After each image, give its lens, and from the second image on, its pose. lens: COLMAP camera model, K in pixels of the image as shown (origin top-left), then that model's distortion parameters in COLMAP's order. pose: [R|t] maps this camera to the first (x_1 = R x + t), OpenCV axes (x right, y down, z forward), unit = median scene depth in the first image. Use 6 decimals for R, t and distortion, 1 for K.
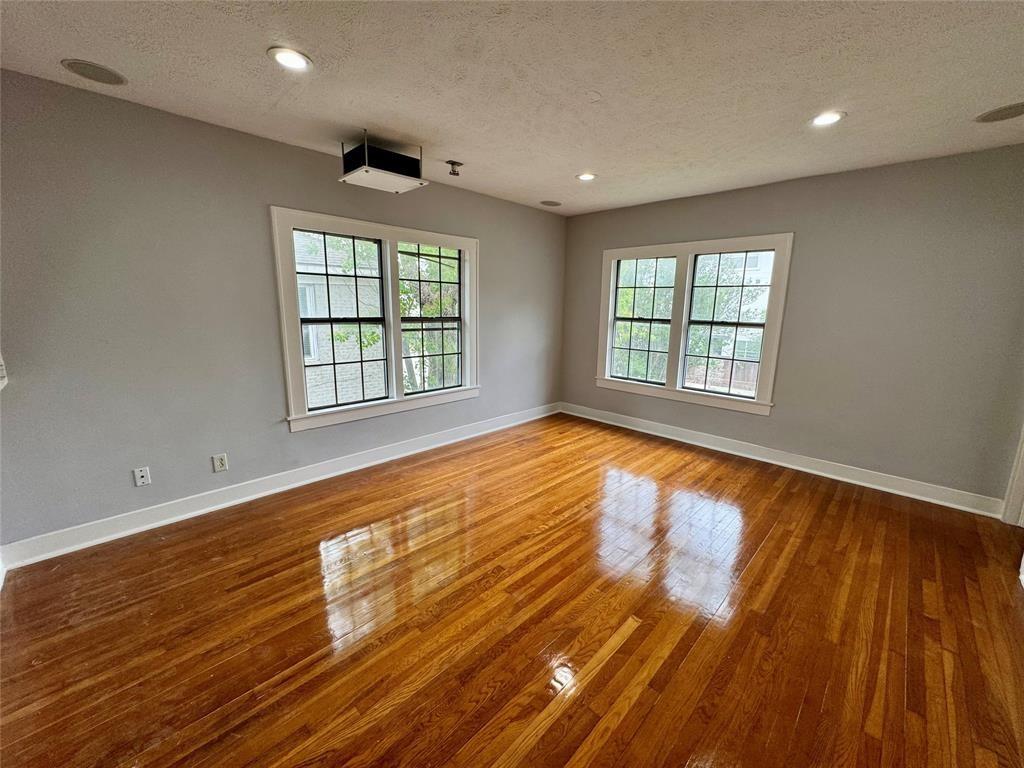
lens RADIAL K [[410.3, 0, 512.0], [0, 410.3, 384.0], [0, 0, 1]] dist [0.000285, 0.000546]
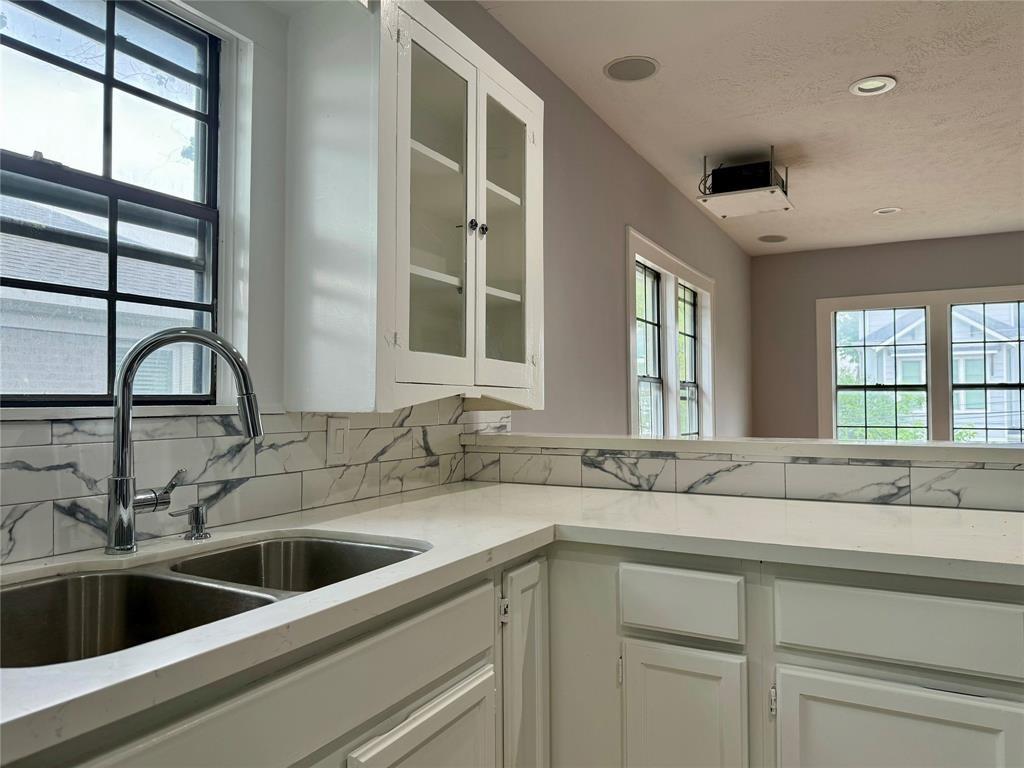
lens RADIAL K [[734.6, 0, 512.0], [0, 734.6, 384.0], [0, 0, 1]] dist [0.000796, 0.000686]
pose [[0.960494, -0.010879, 0.278089, -1.176064], [0.071082, 0.975682, -0.207344, 0.116354], [-0.269071, 0.218920, 0.937910, -0.146756]]
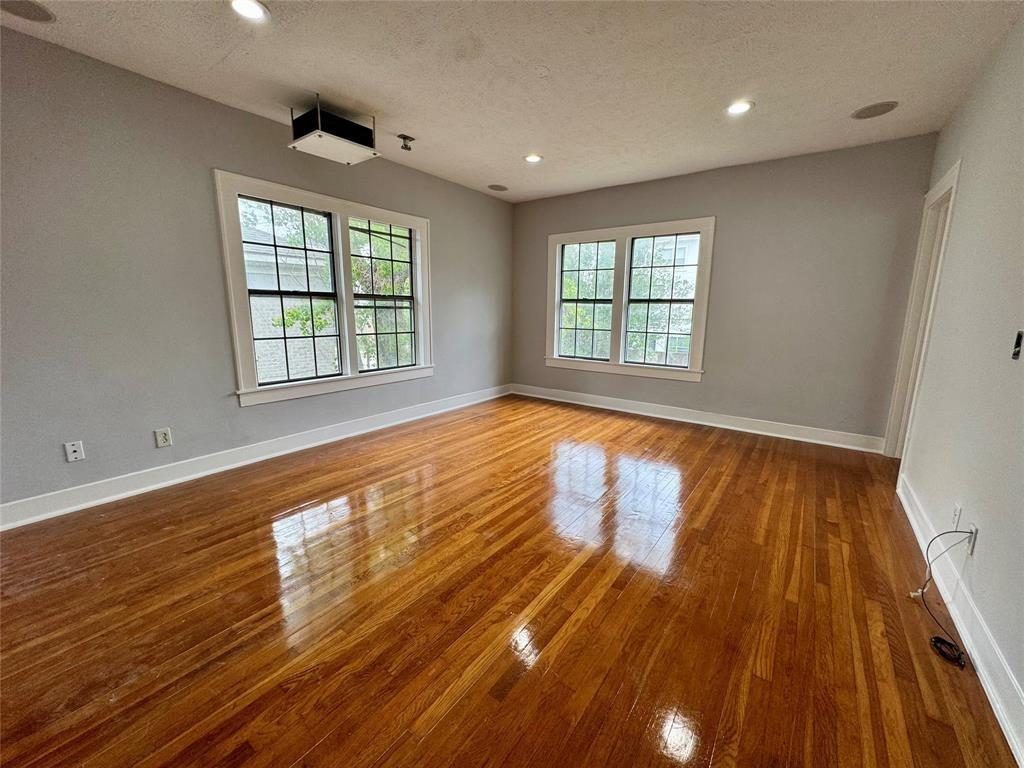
lens RADIAL K [[410.3, 0, 512.0], [0, 410.3, 384.0], [0, 0, 1]] dist [0.000285, 0.000546]
pose [[0.990455, -0.030074, 0.134516, -0.039594], [0.031120, 0.999500, -0.005679, 0.099110], [-0.134278, 0.009811, 0.990895, -0.045912]]
